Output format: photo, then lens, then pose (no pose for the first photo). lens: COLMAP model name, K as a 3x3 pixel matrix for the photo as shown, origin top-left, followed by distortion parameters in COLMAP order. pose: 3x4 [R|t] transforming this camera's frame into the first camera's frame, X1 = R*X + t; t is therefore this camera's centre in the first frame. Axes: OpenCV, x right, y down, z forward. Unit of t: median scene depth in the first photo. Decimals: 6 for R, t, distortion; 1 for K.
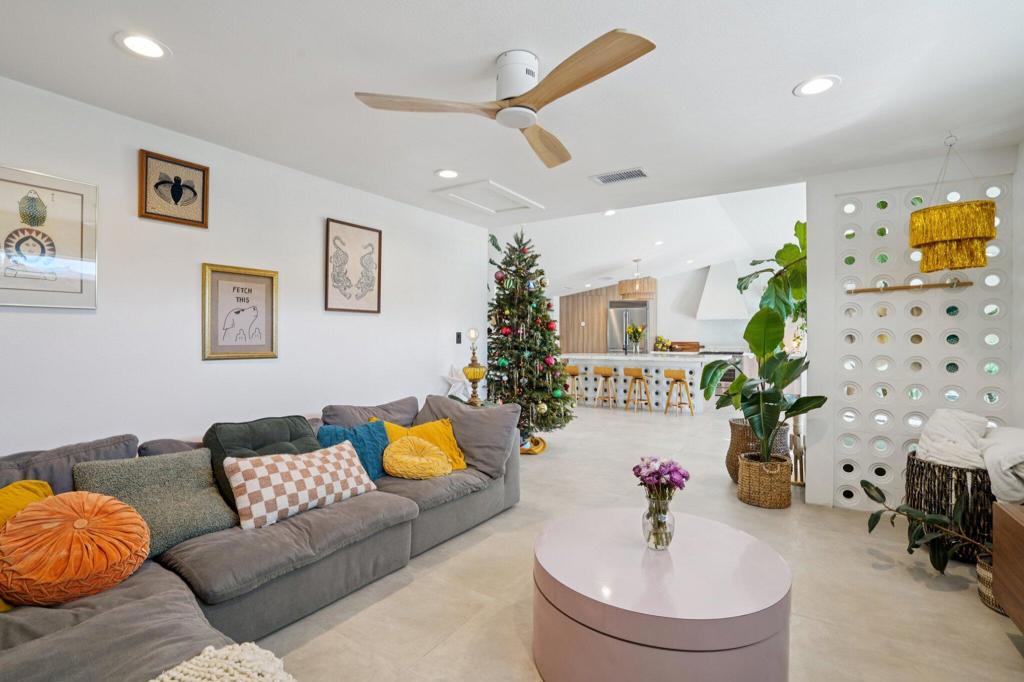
lens RADIAL K [[474.9, 0, 490.4], [0, 474.9, 336.3], [0, 0, 1]] dist [-0.047153, 0.026265]
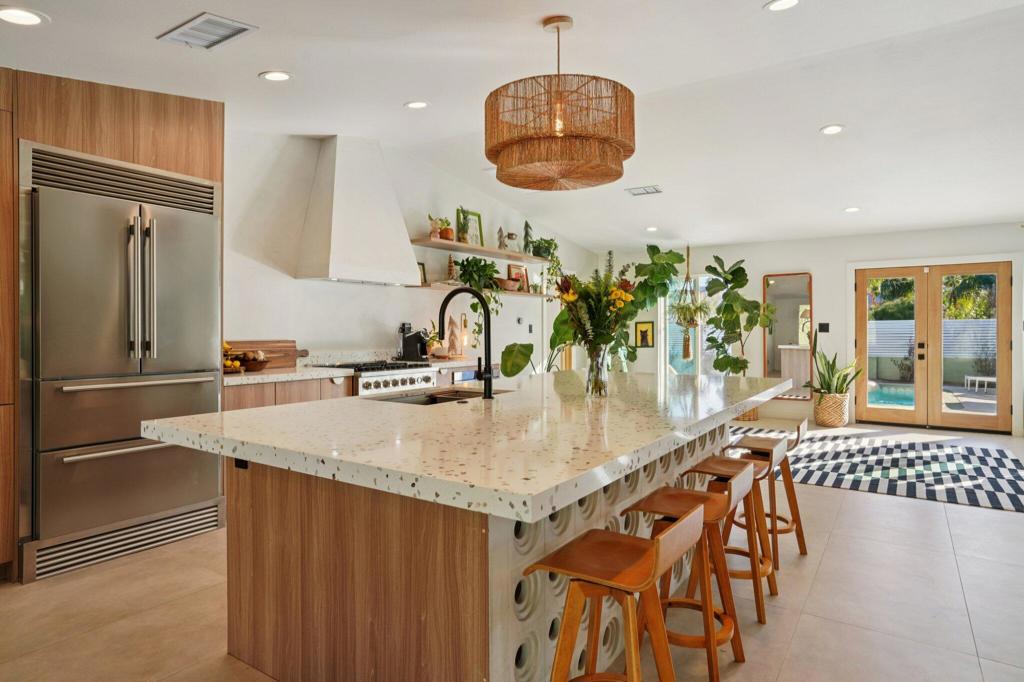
lens RADIAL K [[590.1, 0, 511.4], [0, 590.1, 335.3], [0, 0, 1]] dist [-0.020235, -0.002010]
pose [[-0.034938, -0.011542, 0.999323, -0.008137], [0.001297, 0.999932, 0.011594, 0.003134], [-0.999389, 0.001701, -0.034920, 0.883284]]
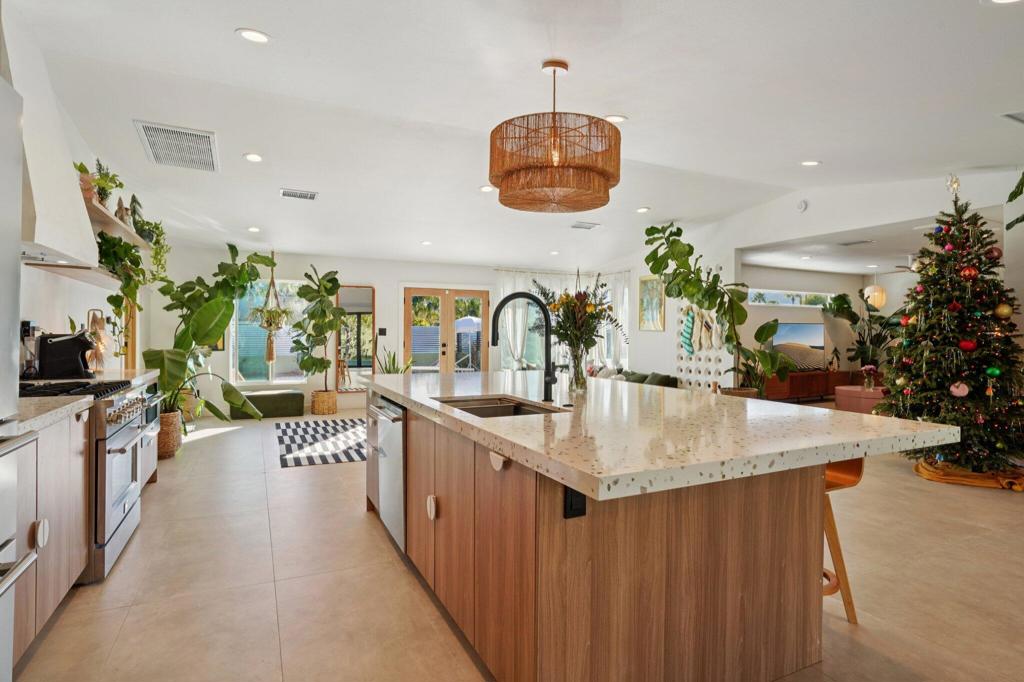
lens RADIAL K [[526.8, 0, 509.4], [0, 526.8, 337.3], [0, 0, 1]] dist [-0.029891, -0.000332]
pose [[-0.879764, -0.011613, 0.475268, 0.150236], [-0.008636, 0.999927, 0.008447, 0.002633], [-0.475332, 0.003327, -0.879800, 1.104962]]
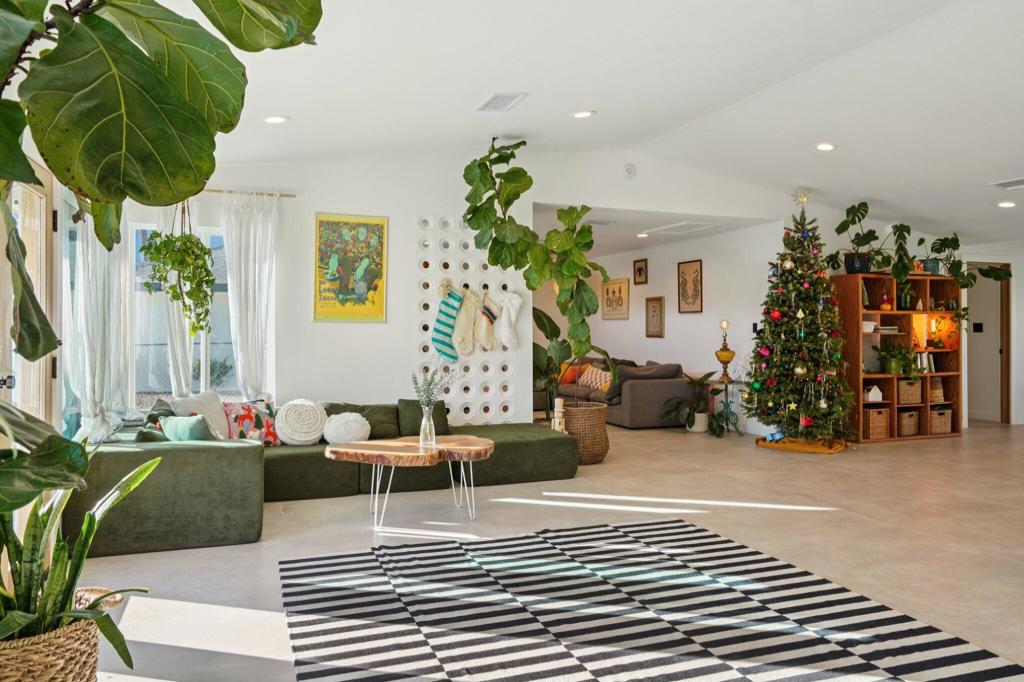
lens RADIAL K [[733.4, 0, 508.7], [0, 733.4, 307.3], [0, 0, 1]] dist [-0.010194, -0.000451]
pose [[-0.554868, -0.026908, -0.831503, 0.806597], [-0.003106, 0.999537, -0.030273, 0.003877], [0.831932, -0.014215, -0.554695, 0.681453]]
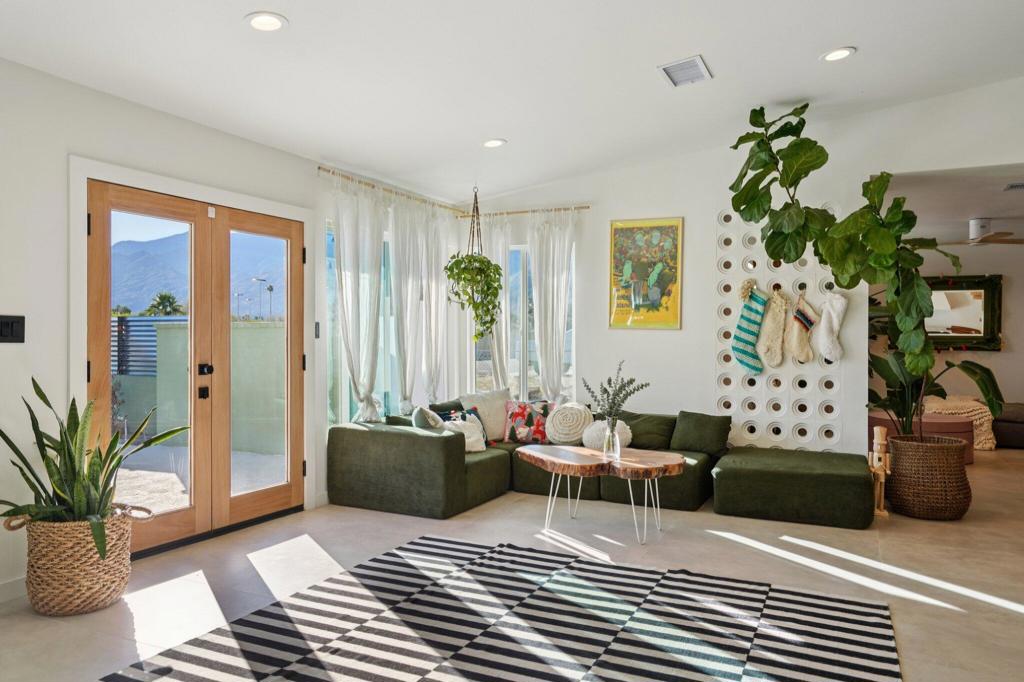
lens RADIAL K [[741.0, 0, 512.0], [0, 741.0, 341.0], [0, 0, 1]] dist [0.007217, 0.003909]
pose [[-0.985890, -0.006061, -0.167287, 0.573265], [-0.007597, 0.999935, 0.008548, 0.003528], [0.167224, 0.009698, -0.985871, 0.816065]]
